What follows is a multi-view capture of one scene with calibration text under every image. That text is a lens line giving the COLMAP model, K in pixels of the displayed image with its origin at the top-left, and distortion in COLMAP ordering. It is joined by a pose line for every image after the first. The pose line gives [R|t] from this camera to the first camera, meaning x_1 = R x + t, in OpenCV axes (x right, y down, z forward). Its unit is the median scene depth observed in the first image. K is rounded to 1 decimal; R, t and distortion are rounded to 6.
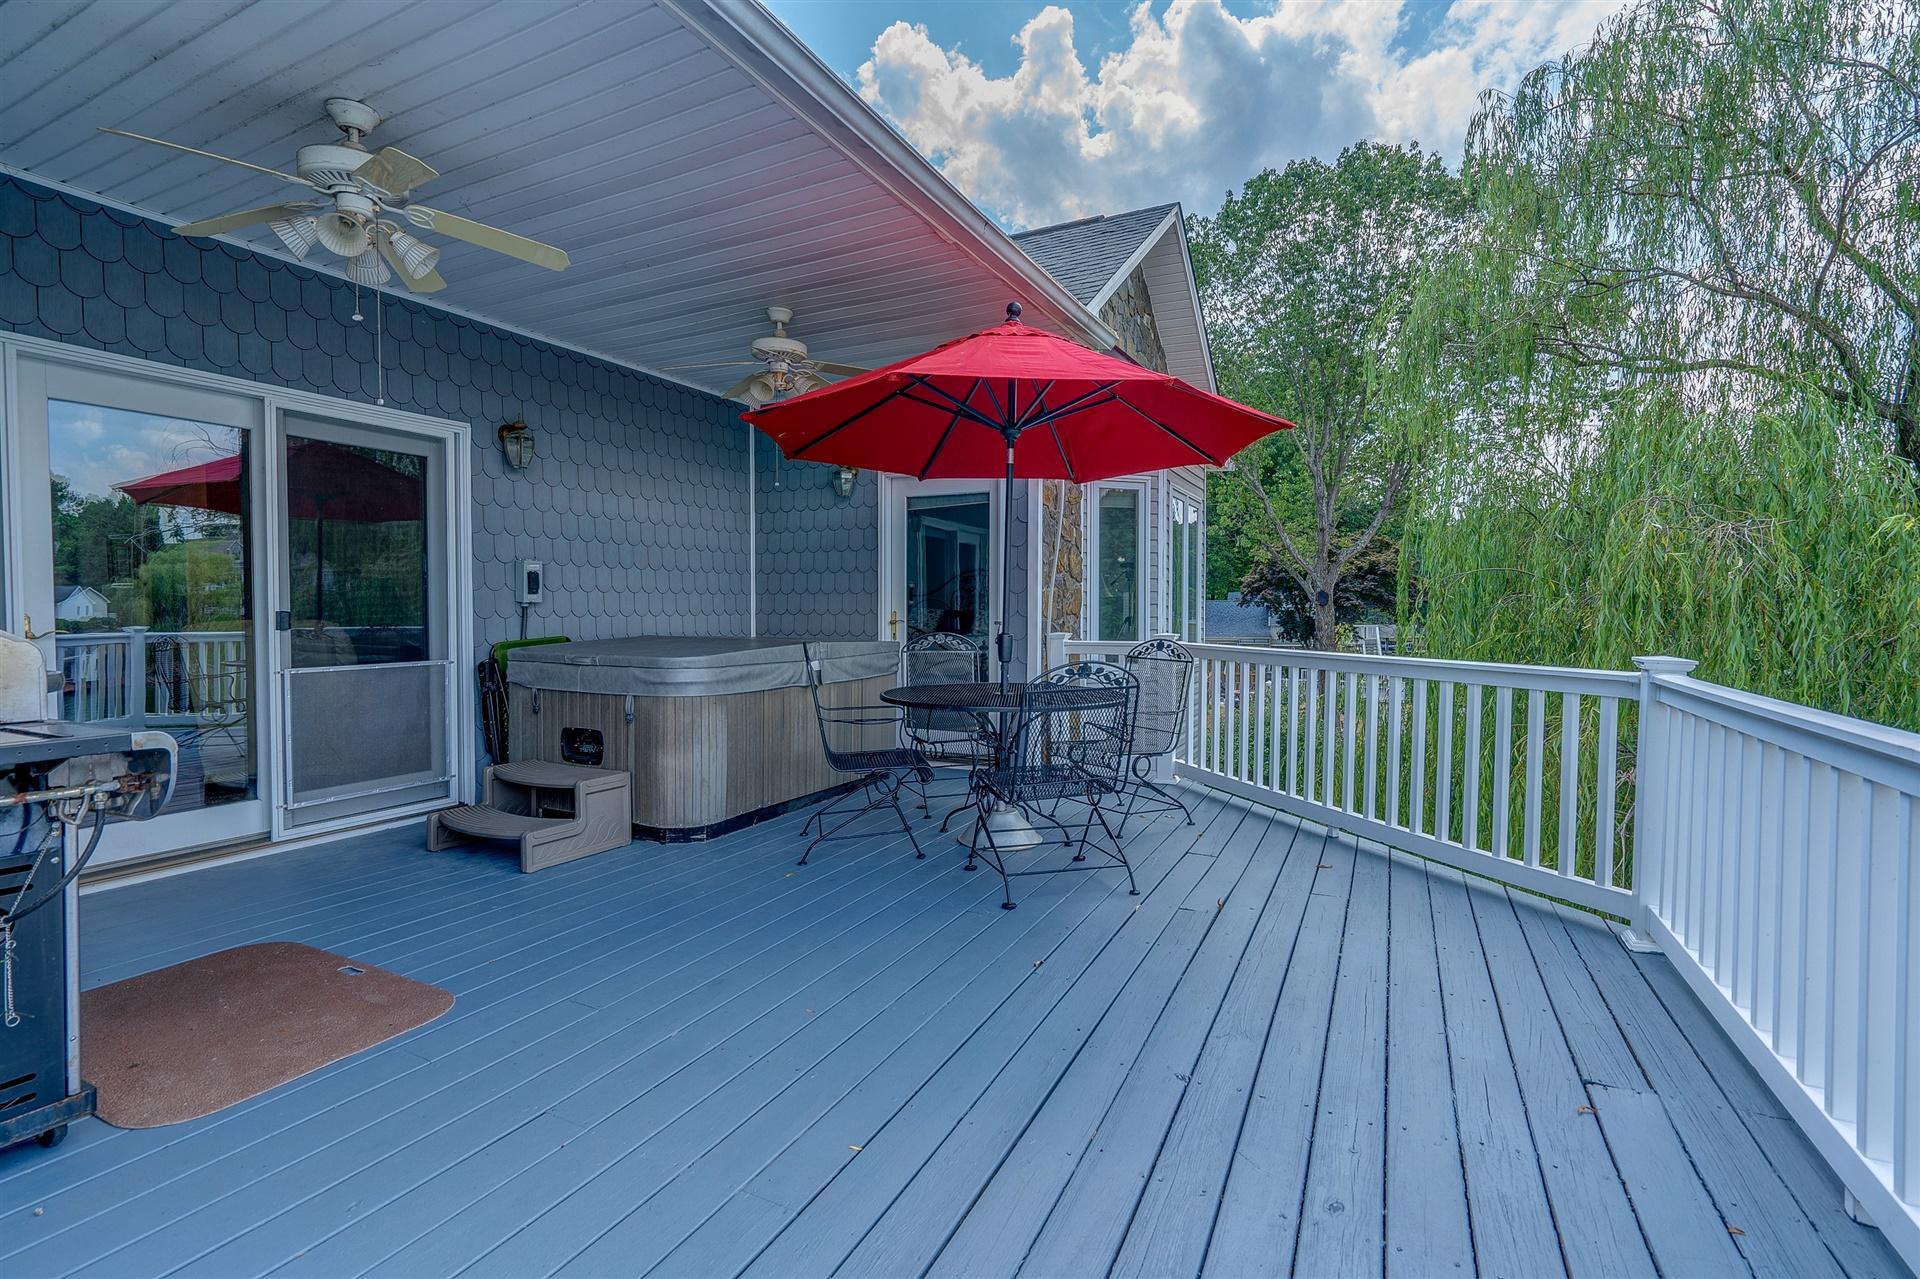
lens RADIAL K [[891.4, 0, 942.1], [0, 891.4, 641.0], [0, 0, 1]] dist [0.001955, -0.000509]
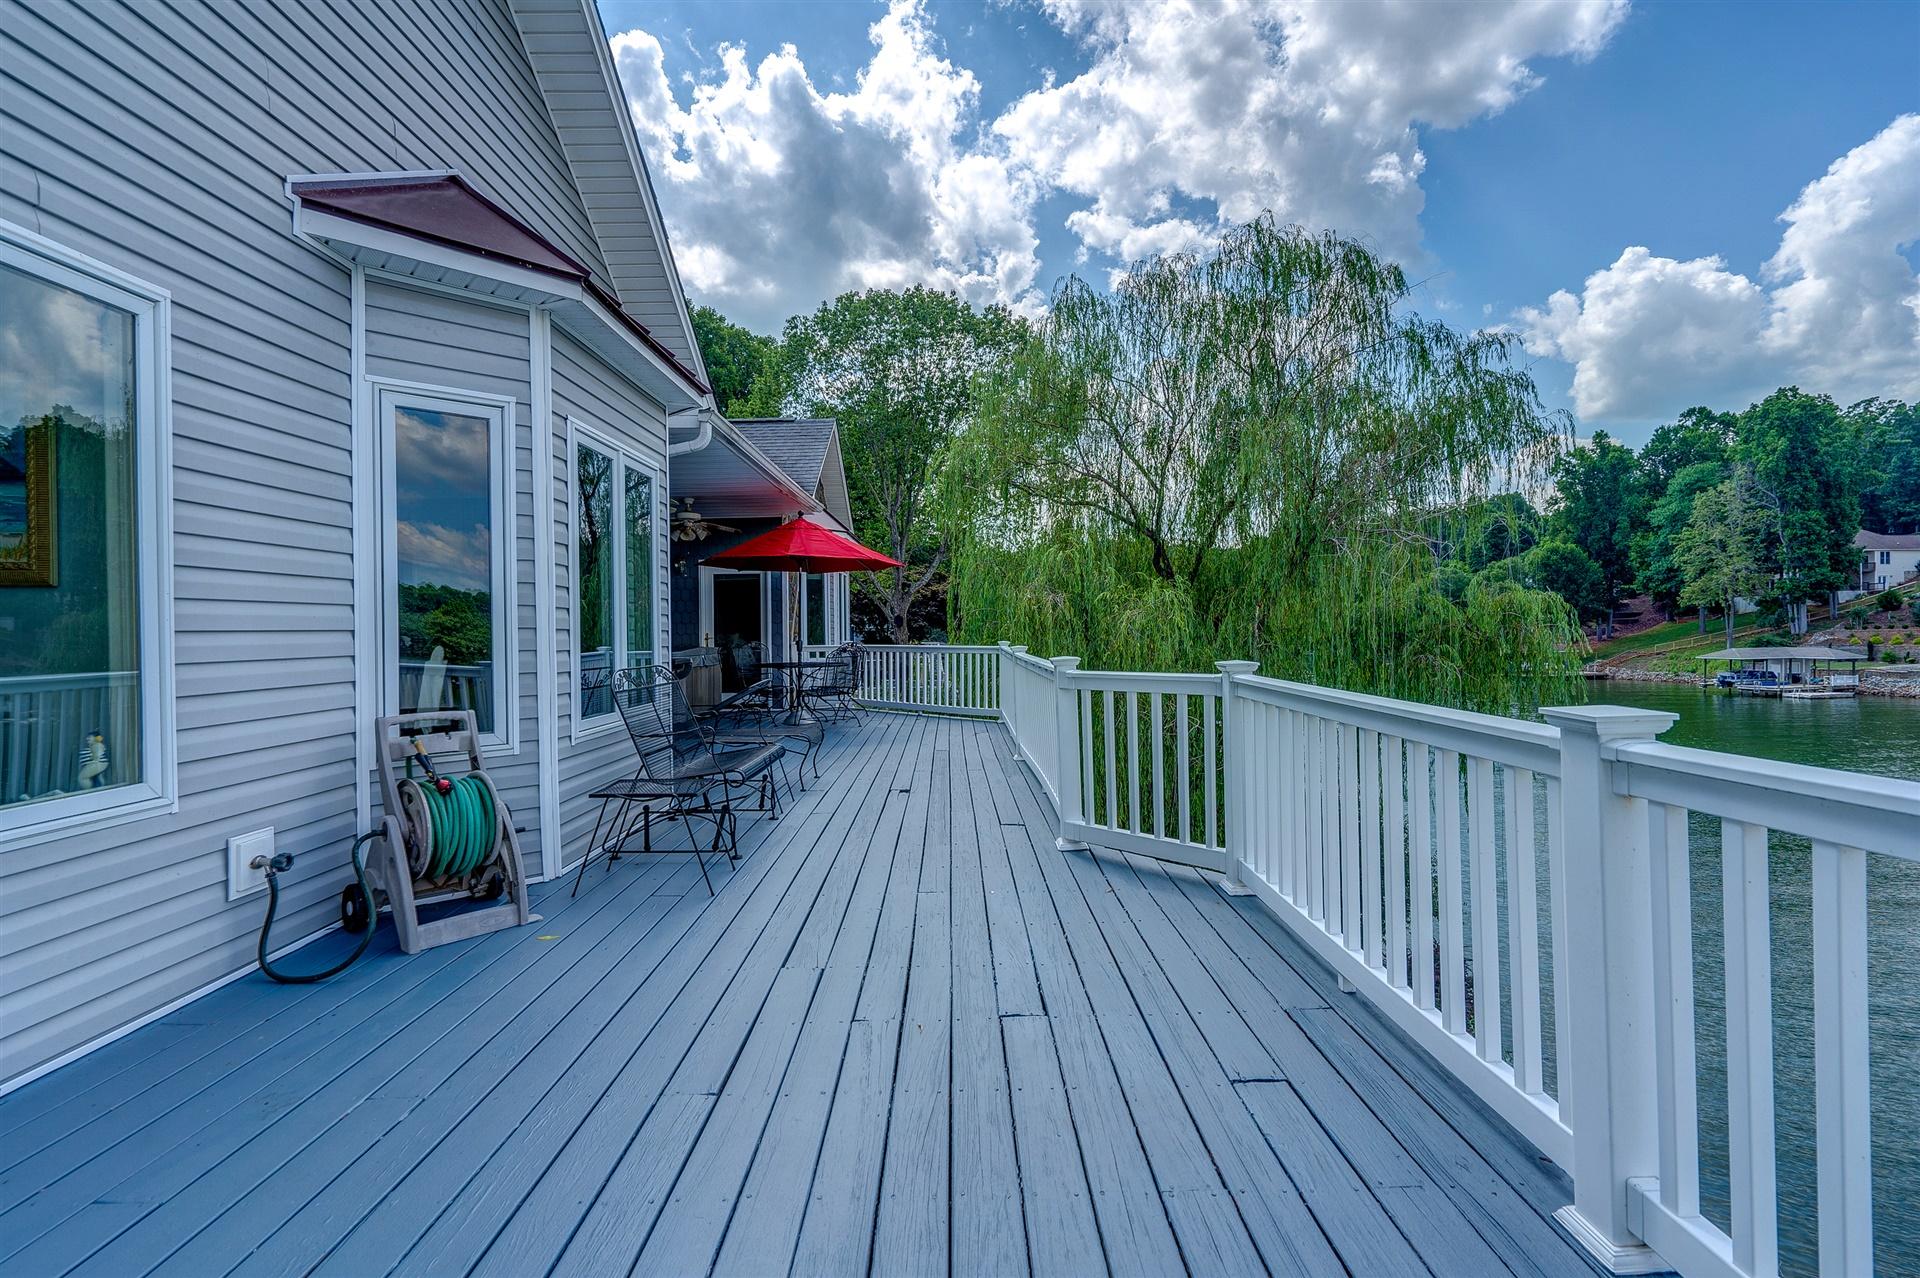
lens RADIAL K [[891.4, 0, 954.6], [0, 891.4, 642.7], [0, 0, 1]] dist [0.001955, -0.000509]
pose [[0.893667, -0.007880, 0.448662, -0.054846], [0.016922, 0.999726, -0.016146, 0.003767], [-0.448412, 0.022021, 0.893556, -0.131347]]
